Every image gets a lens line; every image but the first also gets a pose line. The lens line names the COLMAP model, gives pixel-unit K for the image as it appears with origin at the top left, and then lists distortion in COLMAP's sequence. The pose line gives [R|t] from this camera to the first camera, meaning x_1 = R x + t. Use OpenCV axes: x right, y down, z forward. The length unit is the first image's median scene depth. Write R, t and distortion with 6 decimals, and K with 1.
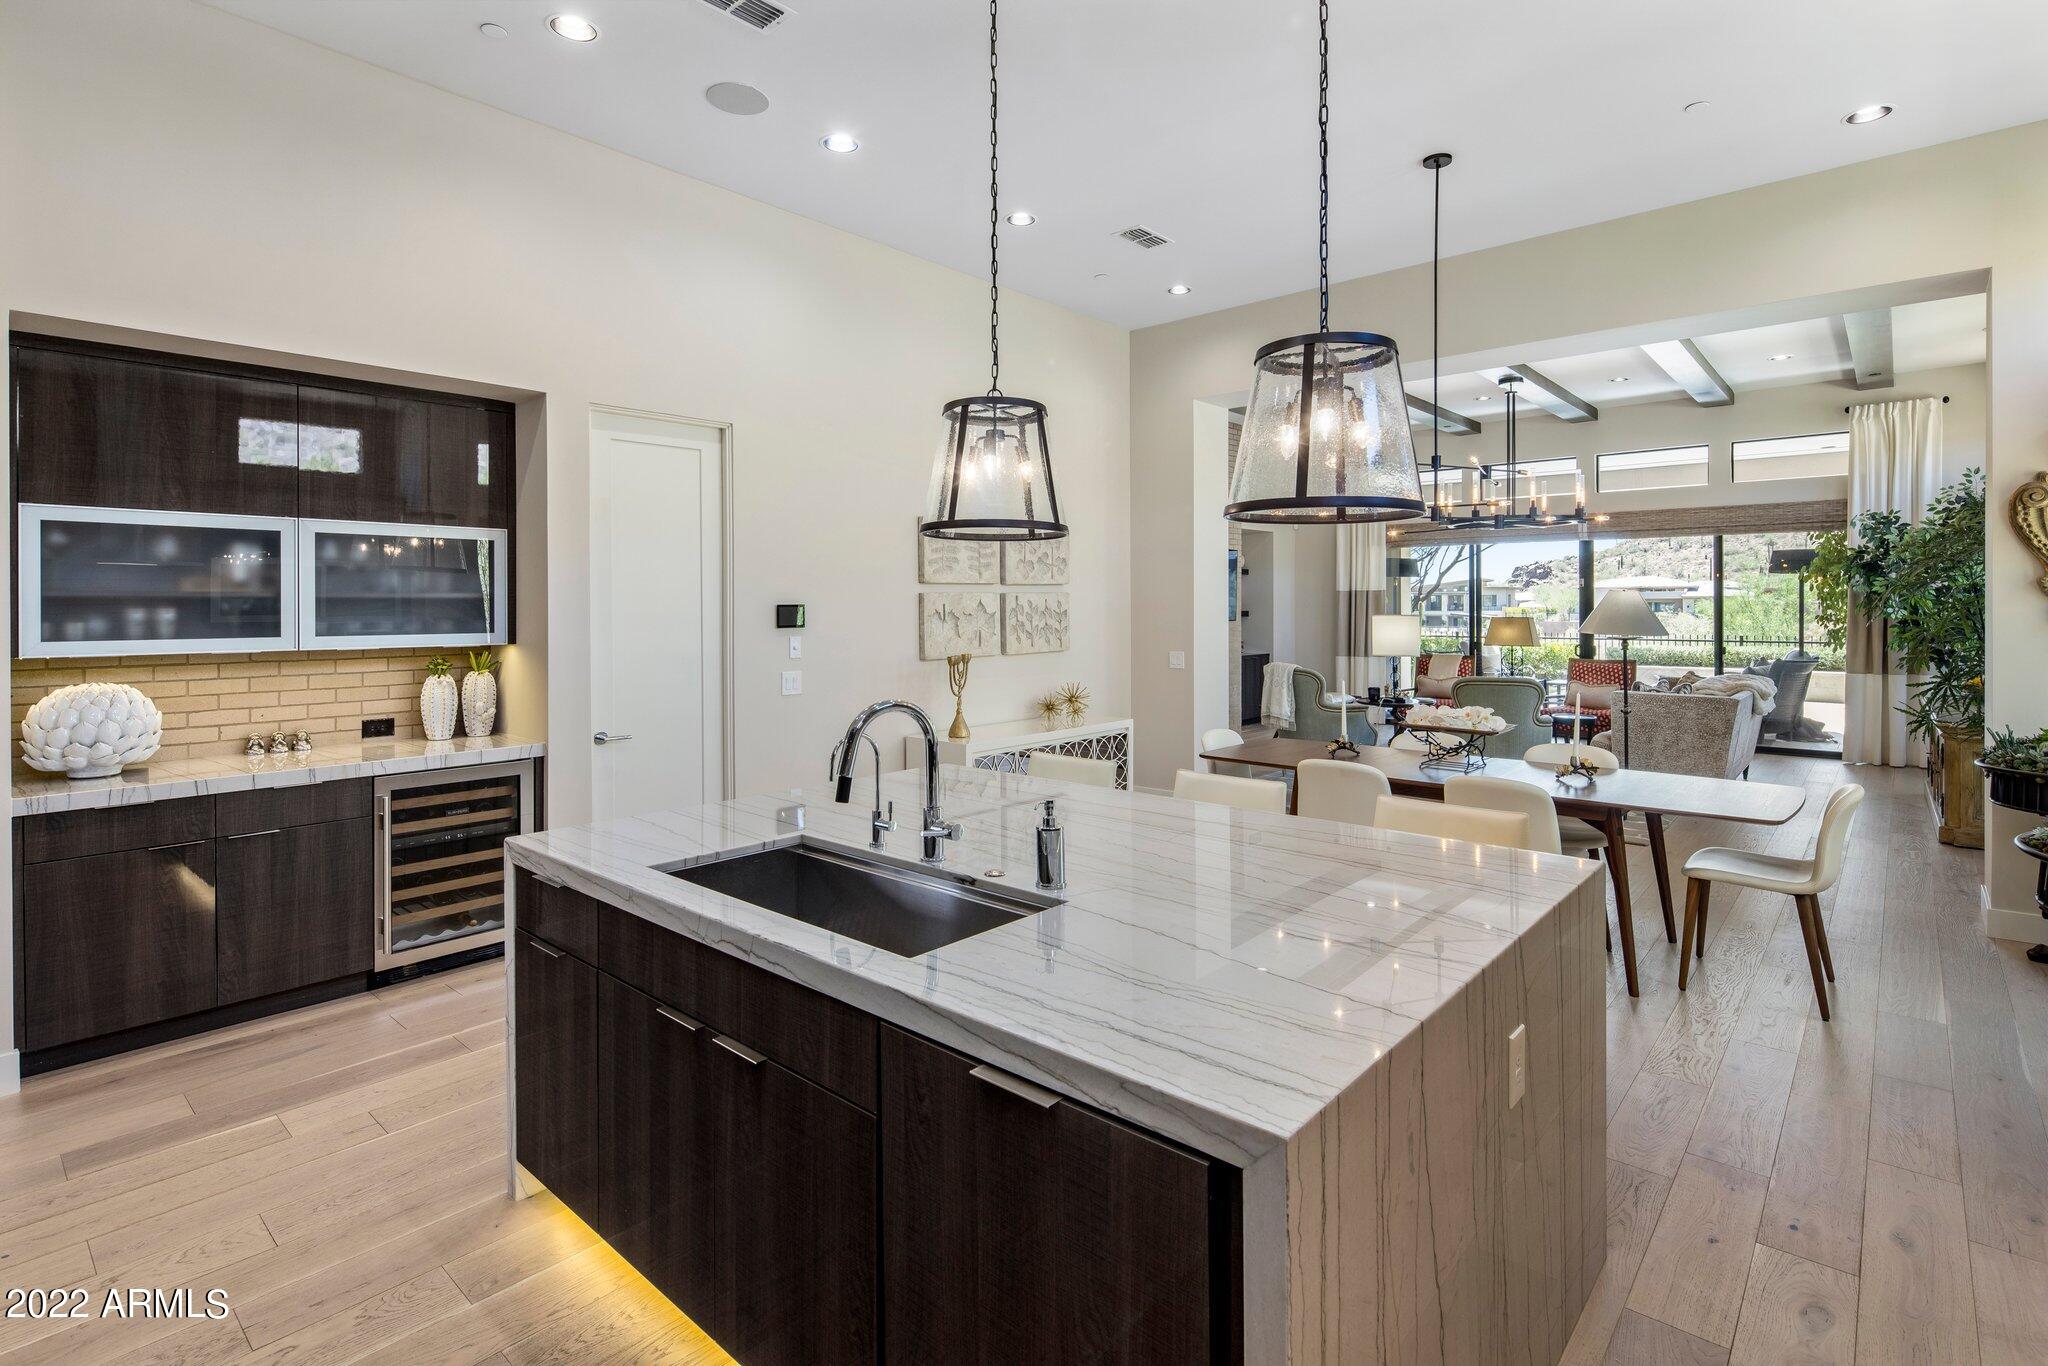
lens RADIAL K [[982.6, 0, 1030.3], [0, 982.6, 595.2], [0, 0, 1]] dist [-0.001126, -0.001292]
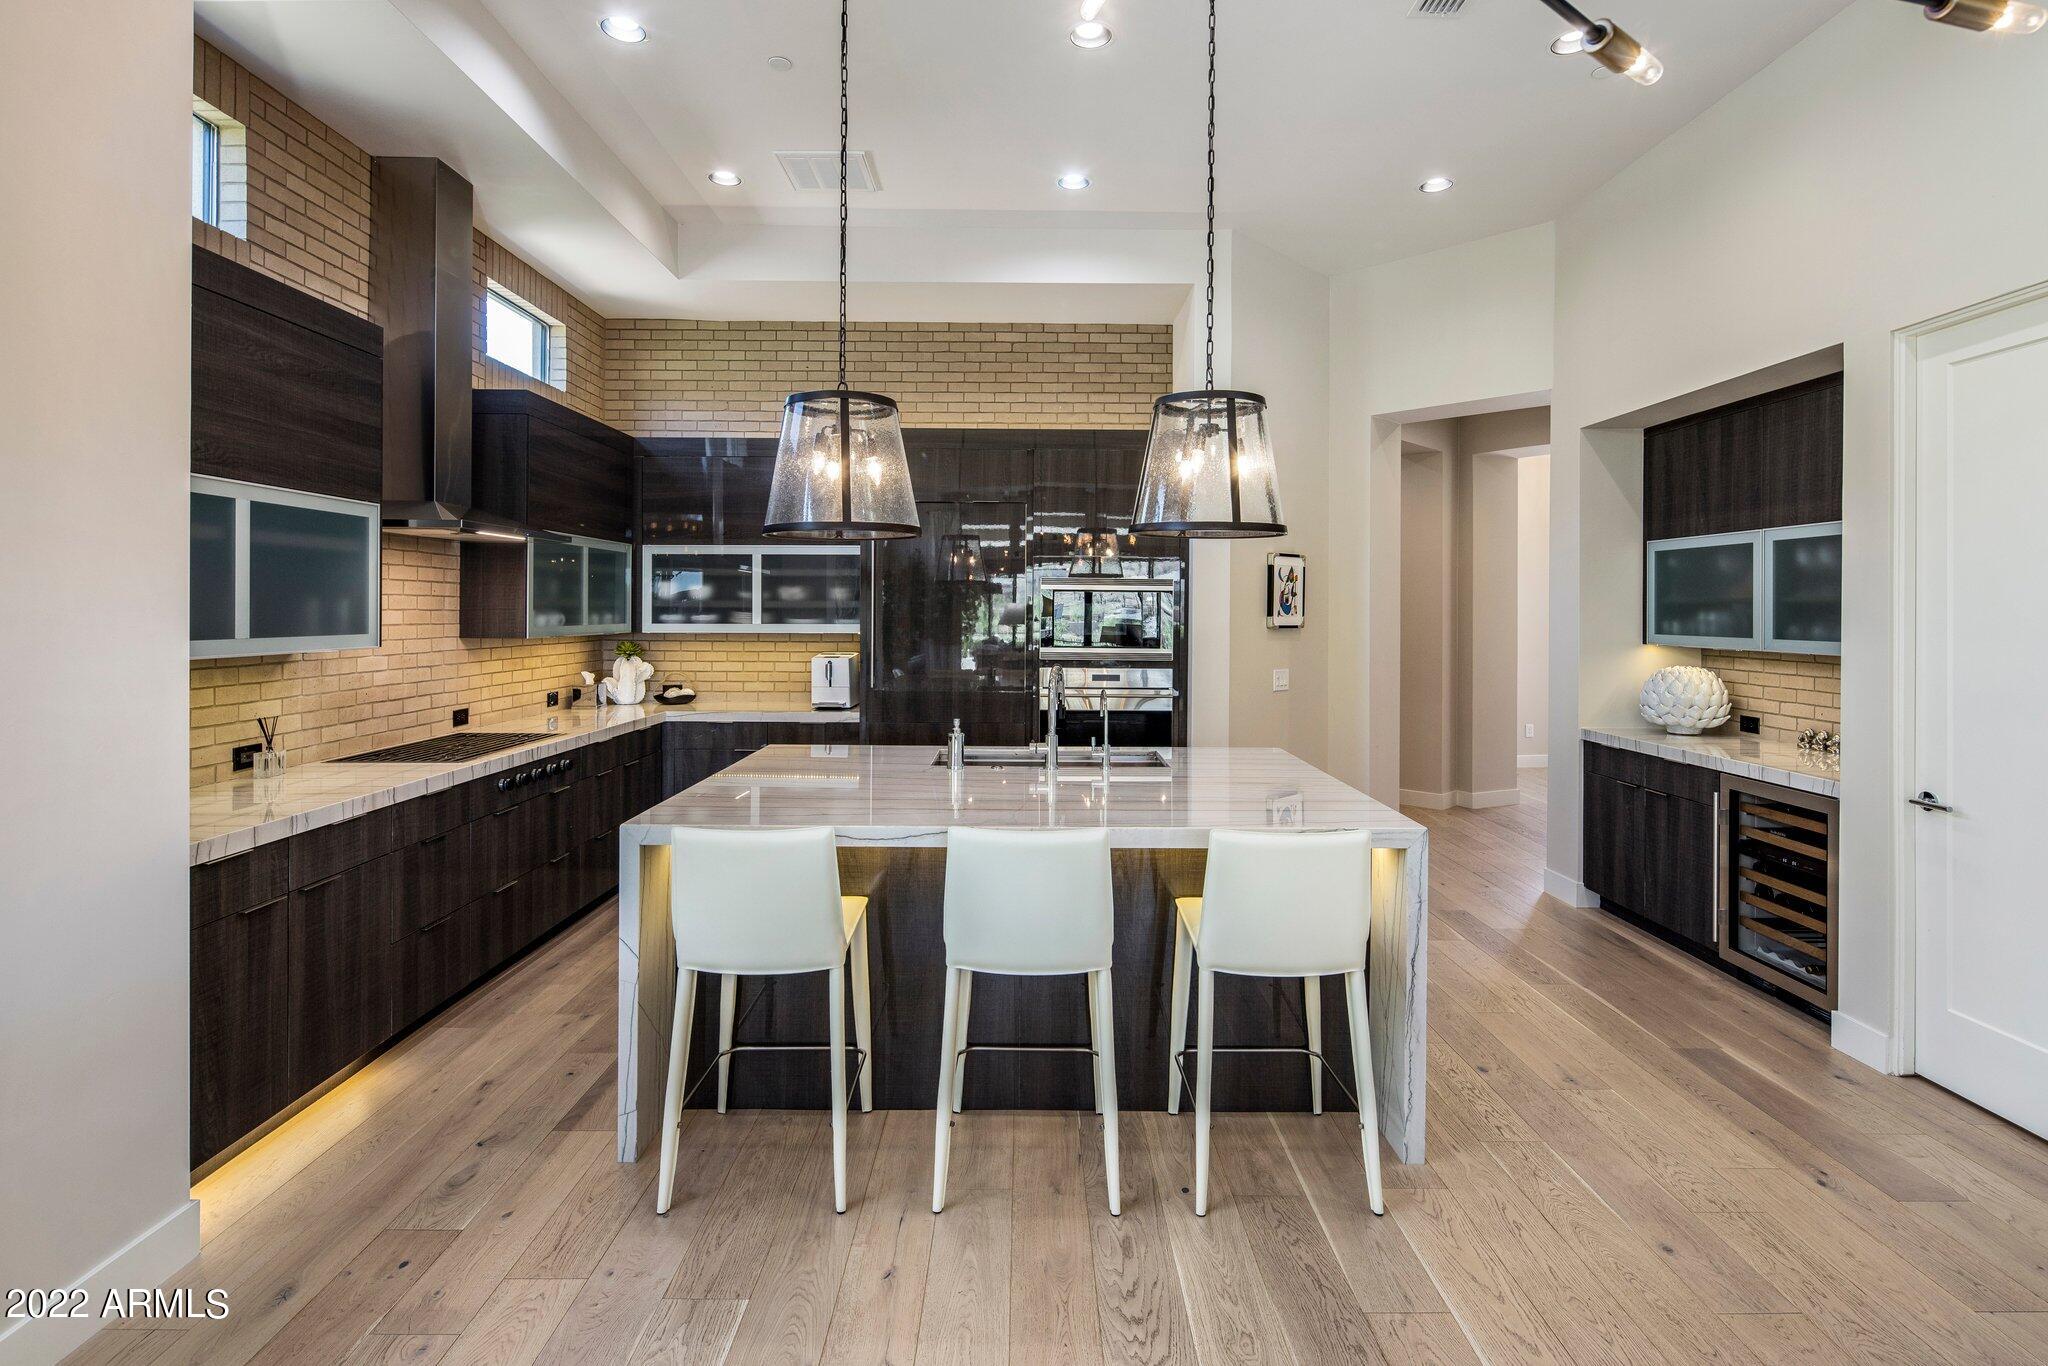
lens RADIAL K [[982.6, 0, 1030.3], [0, 982.6, 595.2], [0, 0, 1]] dist [-0.001126, -0.001292]
pose [[-0.745515, -0.009270, -0.666424, 0.404767], [0.006855, 0.999744, -0.021575, 0.008795], [0.666453, -0.020652, -0.745261, 0.891876]]
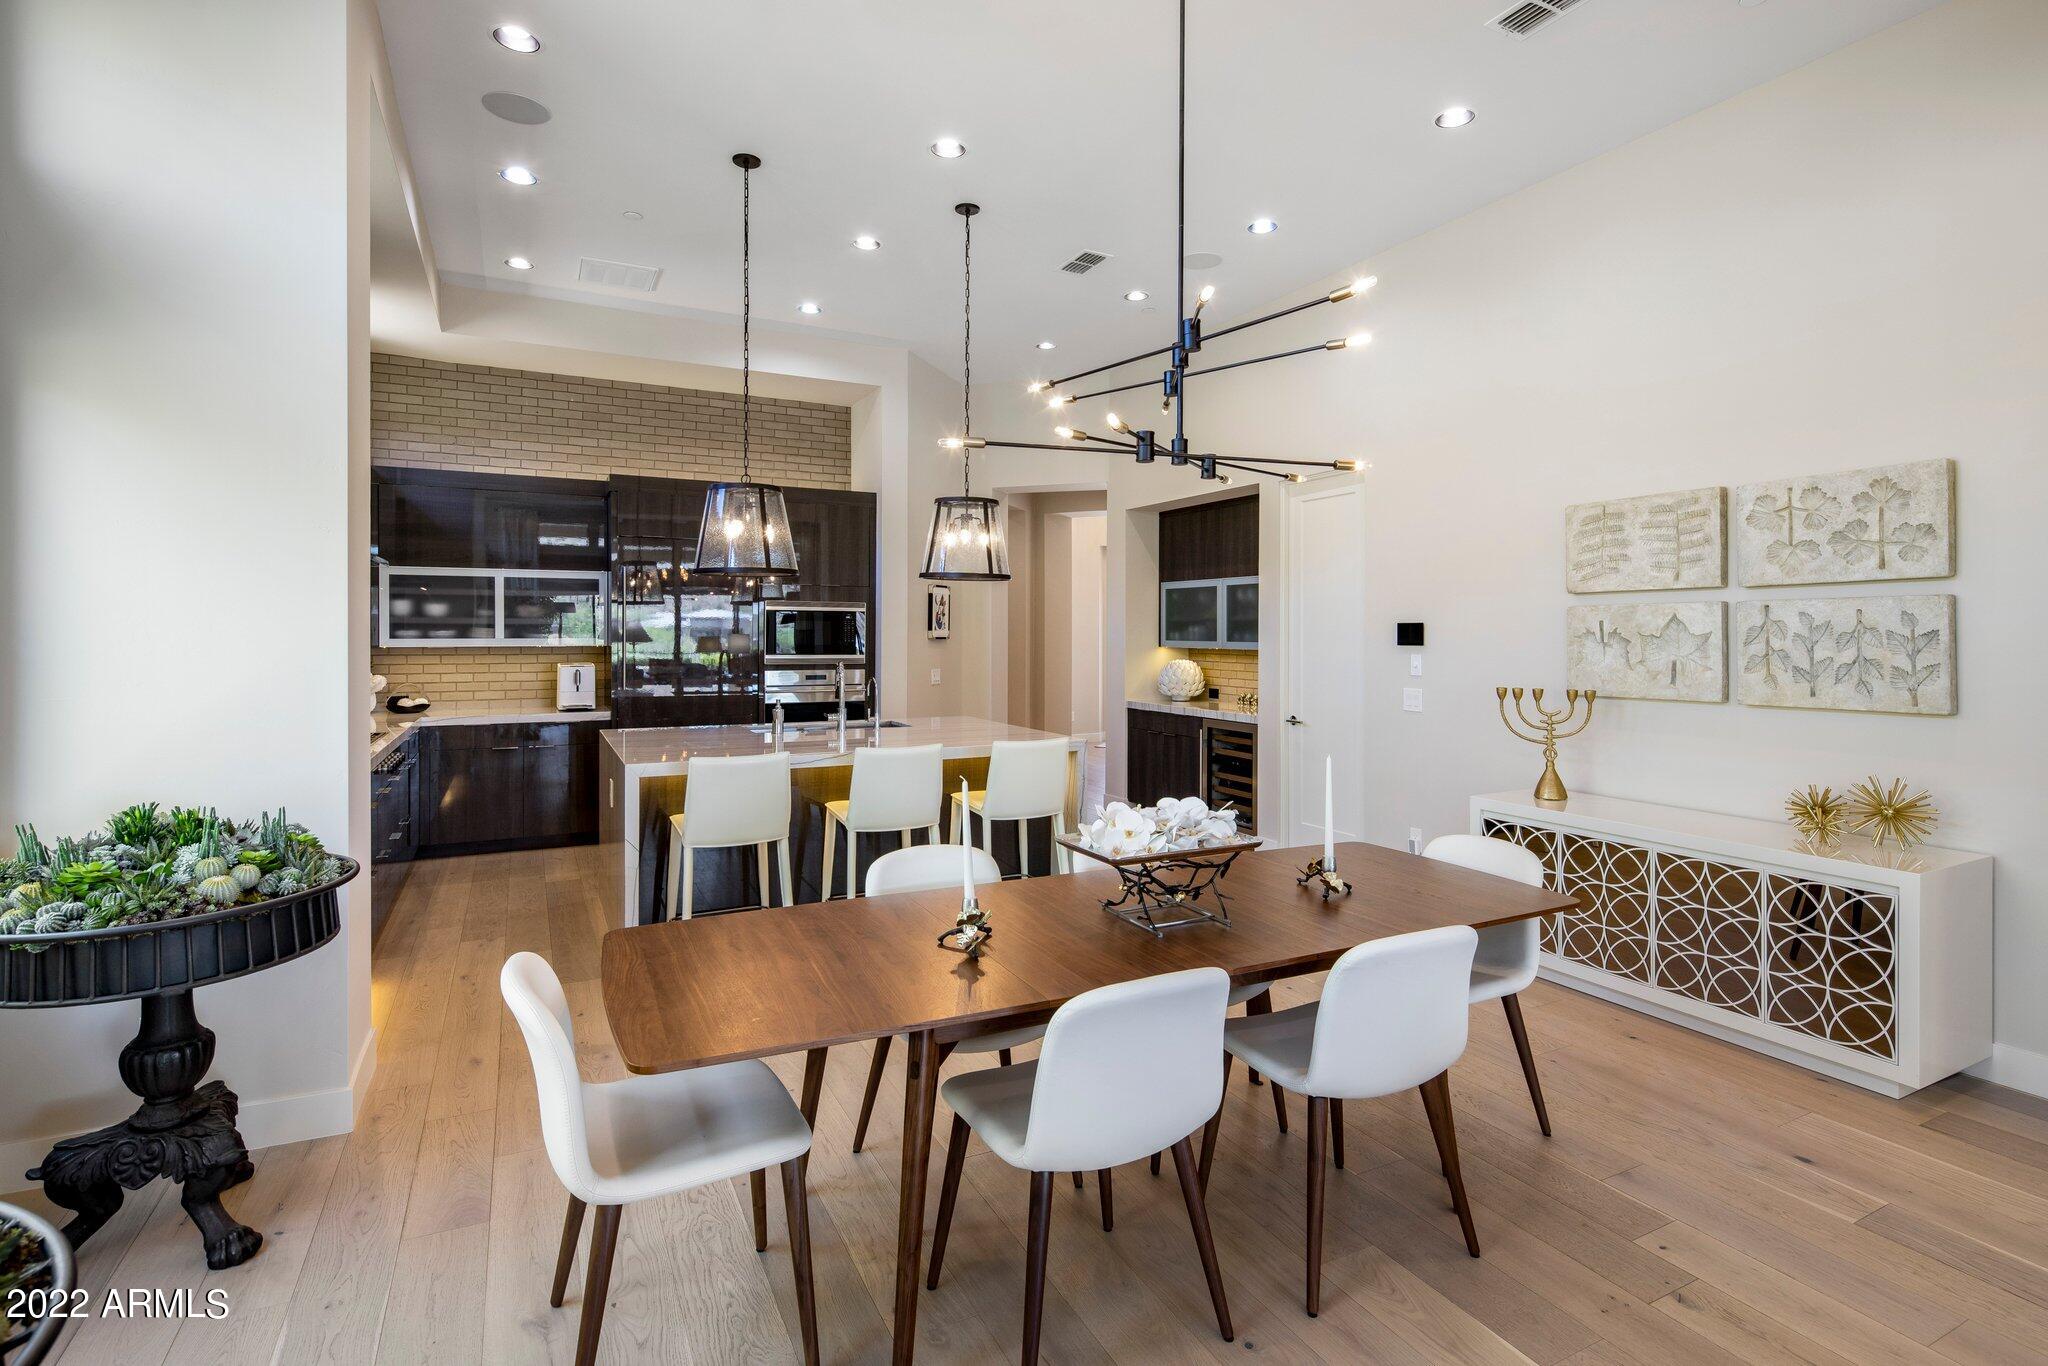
lens RADIAL K [[982.6, 0, 1030.3], [0, 982.6, 595.2], [0, 0, 1]] dist [-0.001126, -0.001292]
pose [[-0.362839, -0.029797, -0.931375, 0.804616], [0.011136, 0.999279, -0.036308, 0.012835], [0.931785, -0.023546, -0.362246, 0.943531]]
